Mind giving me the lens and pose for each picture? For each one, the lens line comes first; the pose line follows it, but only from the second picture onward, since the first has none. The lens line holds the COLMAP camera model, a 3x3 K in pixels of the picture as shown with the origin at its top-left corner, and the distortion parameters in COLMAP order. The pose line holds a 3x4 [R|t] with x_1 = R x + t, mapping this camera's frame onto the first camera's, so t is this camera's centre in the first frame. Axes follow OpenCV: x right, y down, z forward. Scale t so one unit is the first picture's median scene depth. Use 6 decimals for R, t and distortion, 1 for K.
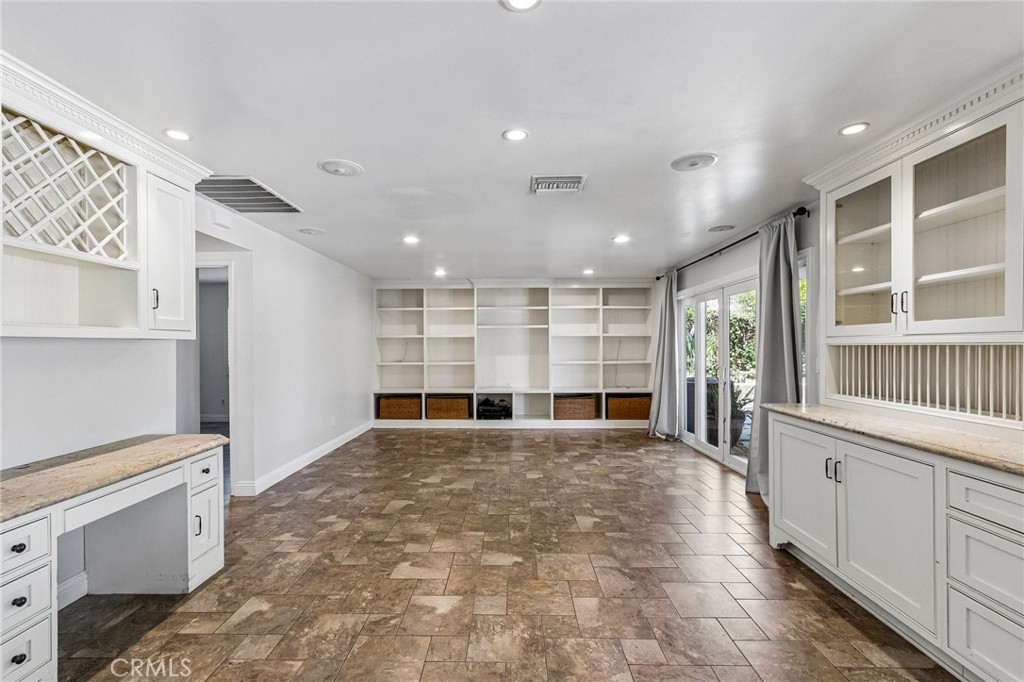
lens RADIAL K [[470.5, 0, 511.6], [0, 470.5, 343.6], [0, 0, 1]] dist [0.012514, 0.000414]
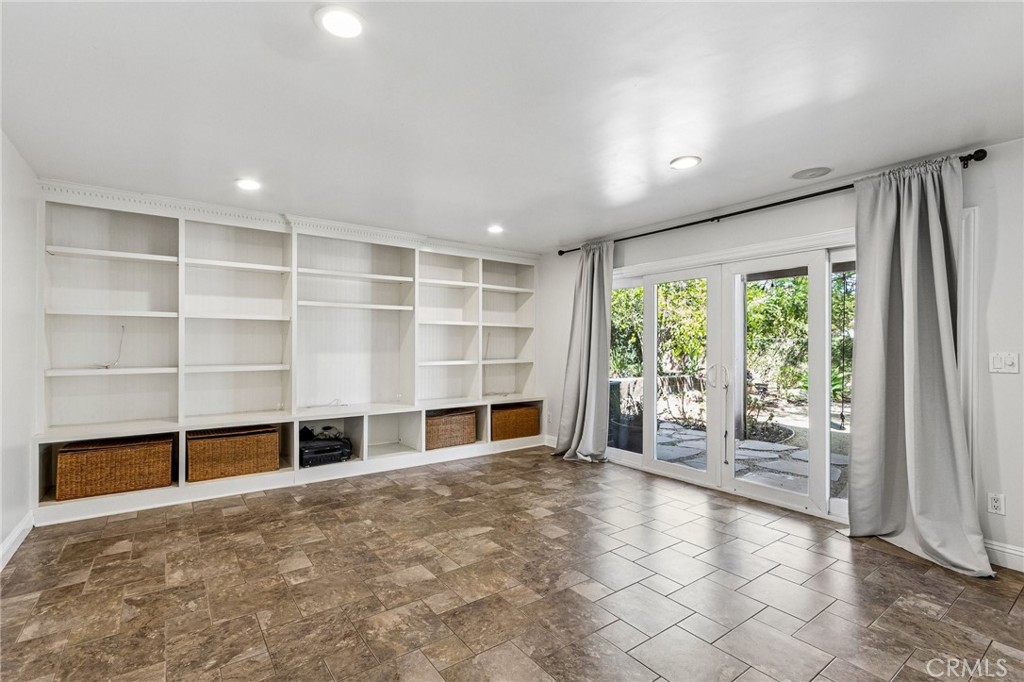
lens RADIAL K [[470.5, 0, 509.7], [0, 470.5, 341.6], [0, 0, 1]] dist [0.012514, 0.000414]
pose [[0.807439, 0.010400, 0.589859, -0.200640], [-0.010269, 0.999941, -0.003574, 0.010773], [-0.589861, -0.003171, 0.807498, 0.397662]]
